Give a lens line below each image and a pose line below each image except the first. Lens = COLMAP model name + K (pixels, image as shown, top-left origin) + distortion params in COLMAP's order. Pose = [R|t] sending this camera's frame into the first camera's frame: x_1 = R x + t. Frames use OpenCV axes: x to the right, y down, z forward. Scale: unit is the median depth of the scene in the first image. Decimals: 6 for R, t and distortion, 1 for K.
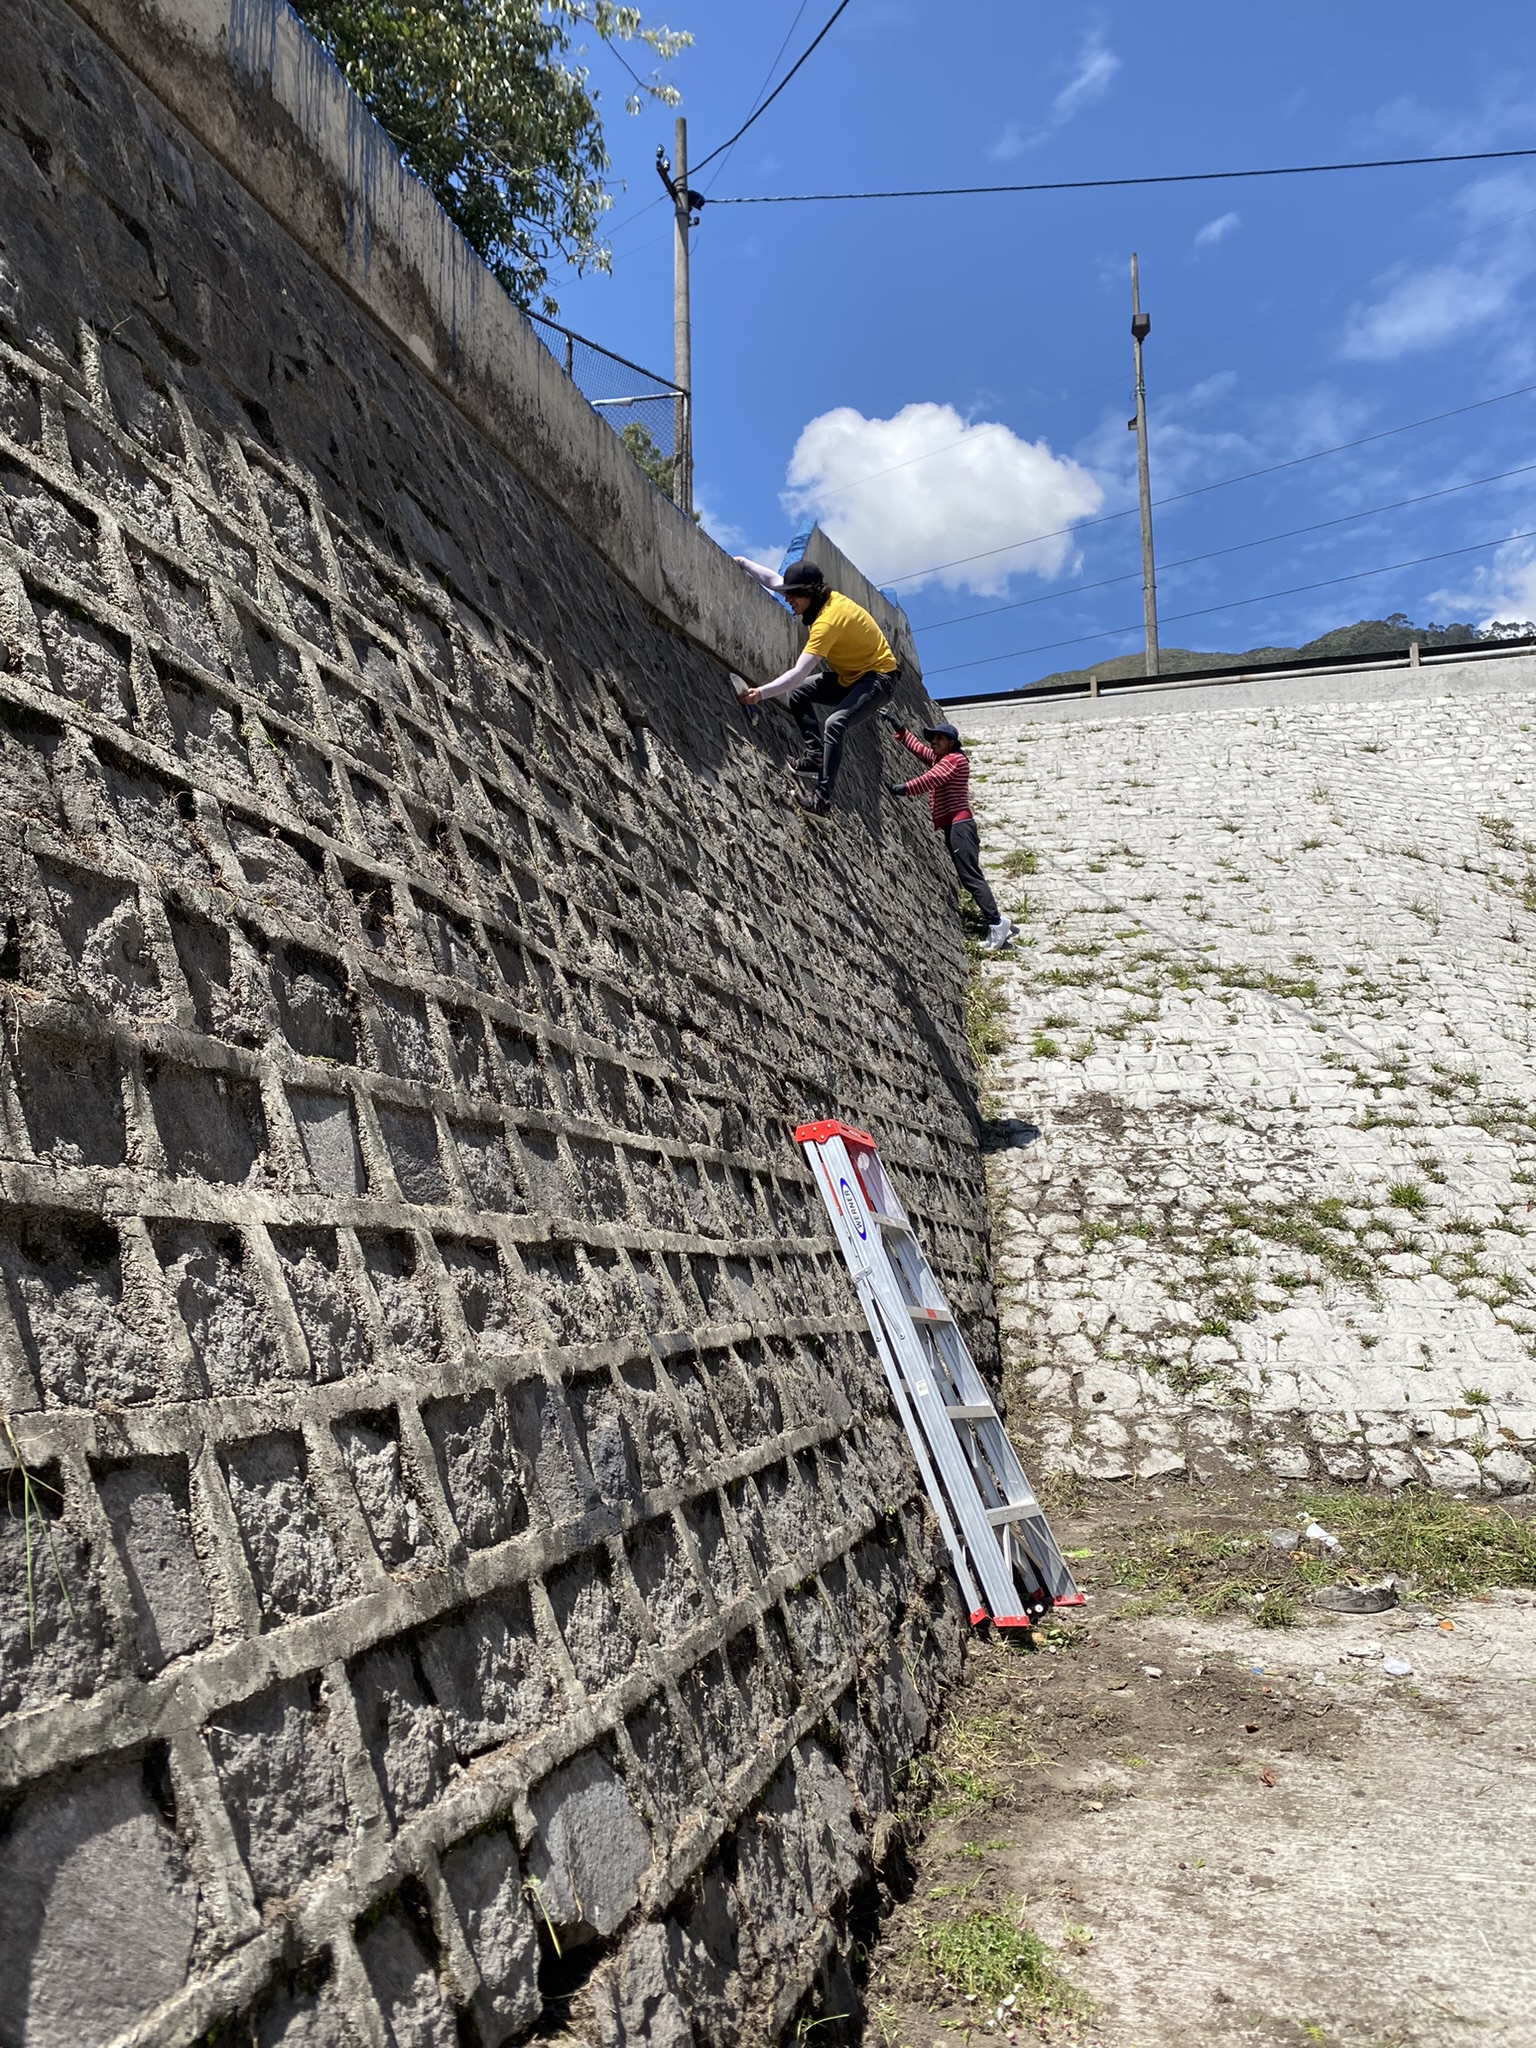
lens RADIAL K [[1569.5, 0, 768.0], [0, 1569.5, 1024.0], [0, 0, 1]] dist [0.021697, -0.013038]
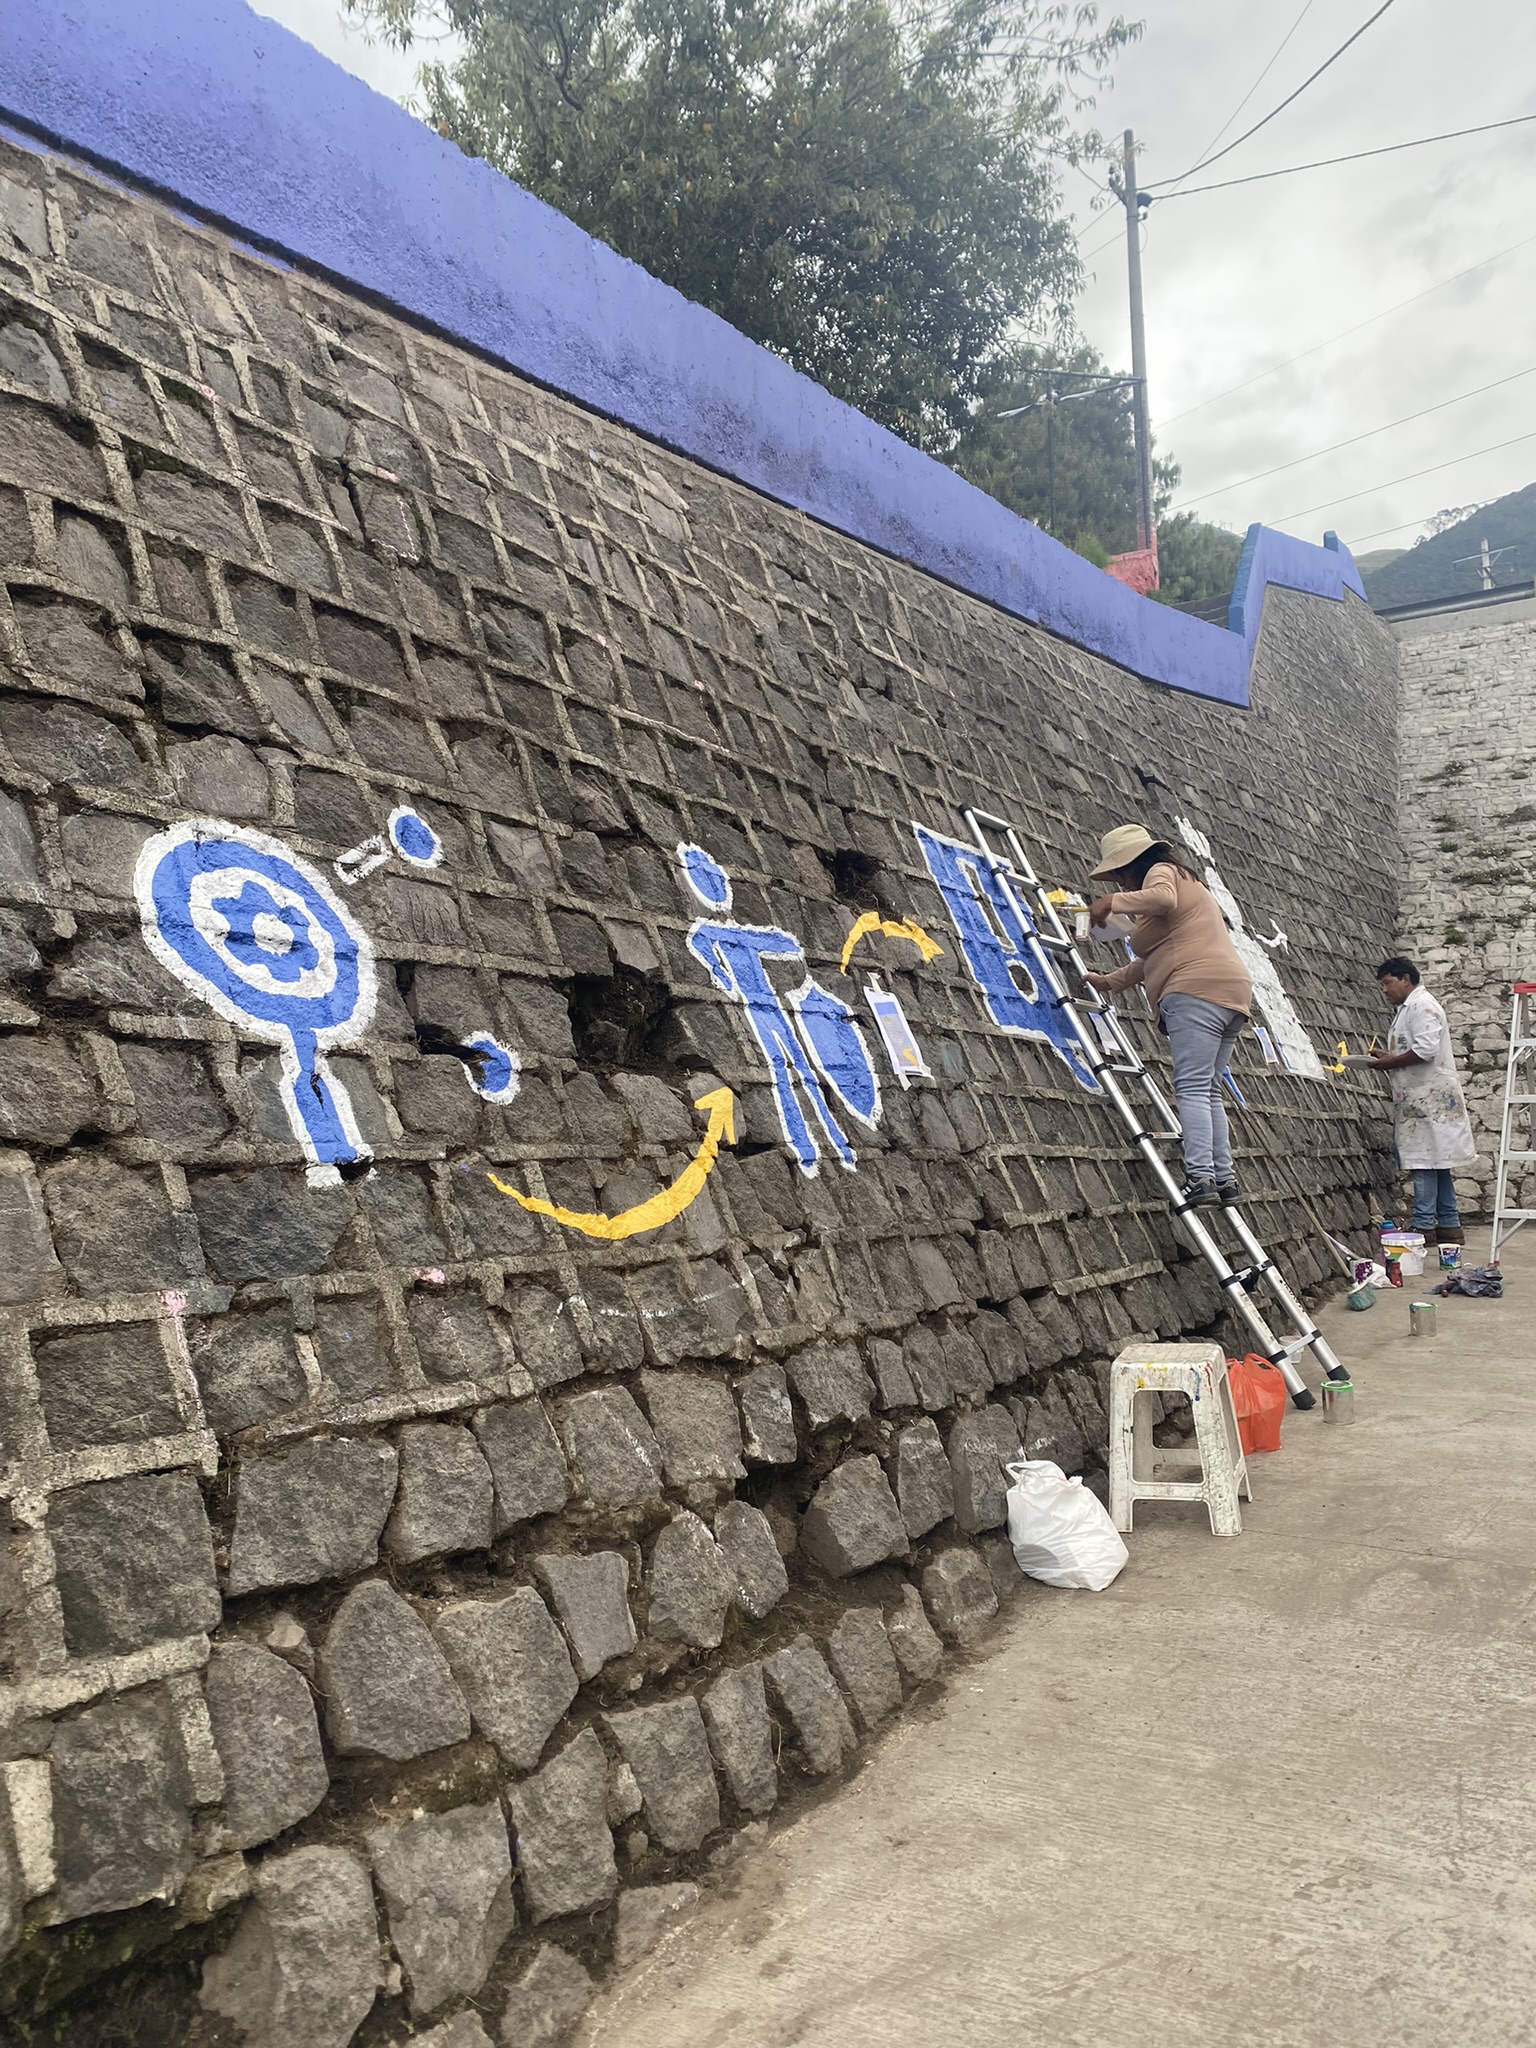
lens RADIAL K [[1569.5, 0, 768.0], [0, 1569.5, 1024.0], [0, 0, 1]] dist [0.021697, -0.013038]
pose [[0.956278, -0.039766, -0.289743, 0.003588], [0.062024, 0.995752, 0.068046, -0.034807], [0.285807, -0.083042, 0.954682, -0.406184]]
